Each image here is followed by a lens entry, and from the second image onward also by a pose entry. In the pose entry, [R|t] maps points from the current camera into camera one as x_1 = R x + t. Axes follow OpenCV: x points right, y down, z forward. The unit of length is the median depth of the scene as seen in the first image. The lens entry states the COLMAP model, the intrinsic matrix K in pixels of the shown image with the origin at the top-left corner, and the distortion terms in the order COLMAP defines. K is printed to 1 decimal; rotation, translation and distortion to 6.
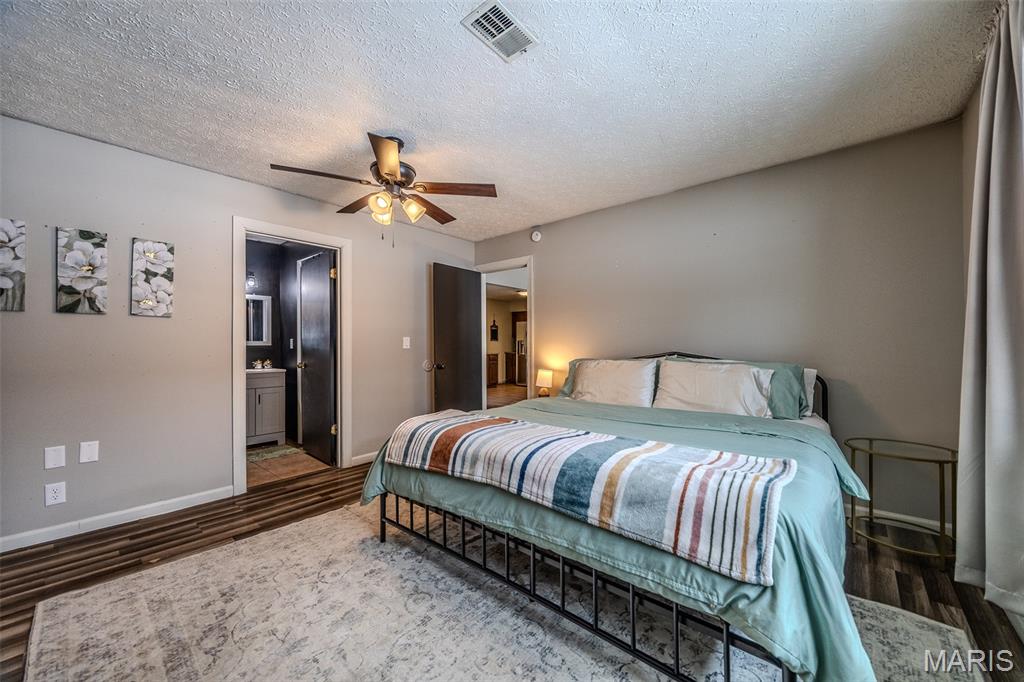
lens RADIAL K [[391.7, 0, 511.2], [0, 391.7, 341.0], [0, 0, 1]] dist [0.000339, -0.000013]
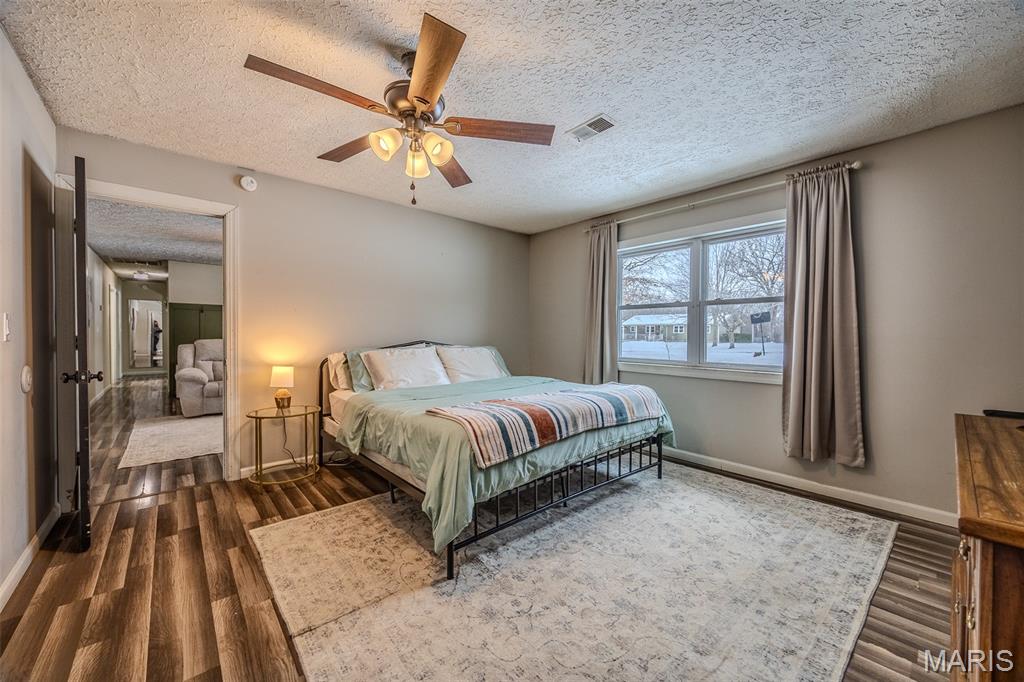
lens RADIAL K [[391.7, 0, 517.1], [0, 391.7, 342.7], [0, 0, 1]] dist [0.000339, -0.000013]
pose [[0.122268, -0.017646, 0.992340, -1.297813], [-0.016014, 0.999677, 0.019750, 0.007626], [-0.992368, -0.018306, 0.121946, 0.907653]]
